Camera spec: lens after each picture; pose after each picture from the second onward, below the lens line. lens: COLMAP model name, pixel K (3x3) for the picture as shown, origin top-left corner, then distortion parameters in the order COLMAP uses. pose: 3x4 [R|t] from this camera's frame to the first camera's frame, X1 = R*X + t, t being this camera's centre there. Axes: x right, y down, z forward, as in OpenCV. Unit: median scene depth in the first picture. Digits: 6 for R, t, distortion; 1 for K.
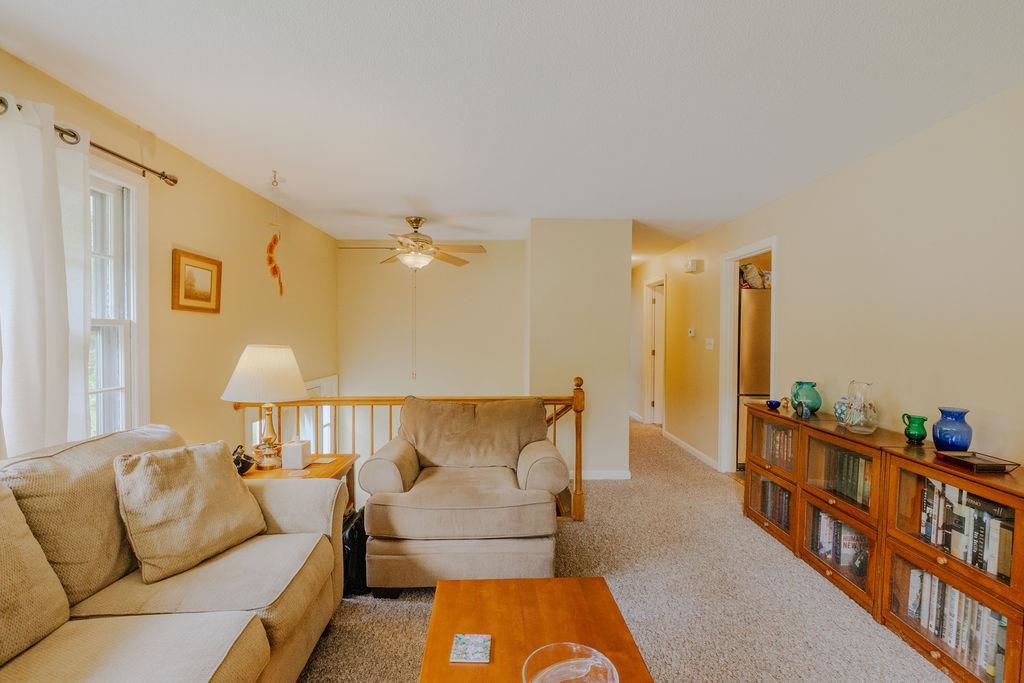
lens RADIAL K [[461.7, 0, 515.0], [0, 461.7, 345.1], [0, 0, 1]] dist [-0.004069, -0.000398]
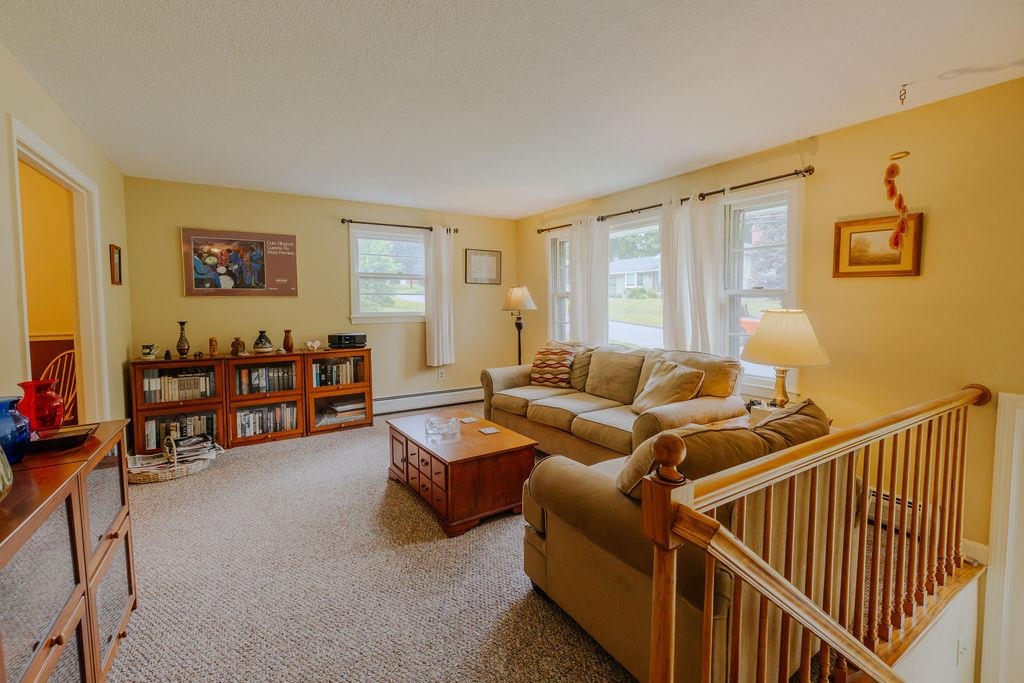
lens RADIAL K [[449.9, 0, 526.2], [0, 449.9, 327.4], [0, 0, 1]] dist [0.002787, 0.000078]
pose [[-0.852551, 0.029601, -0.521805, 0.446465], [-0.012920, 0.996896, 0.077661, -0.030712], [0.522484, 0.072952, -0.849523, 1.468765]]
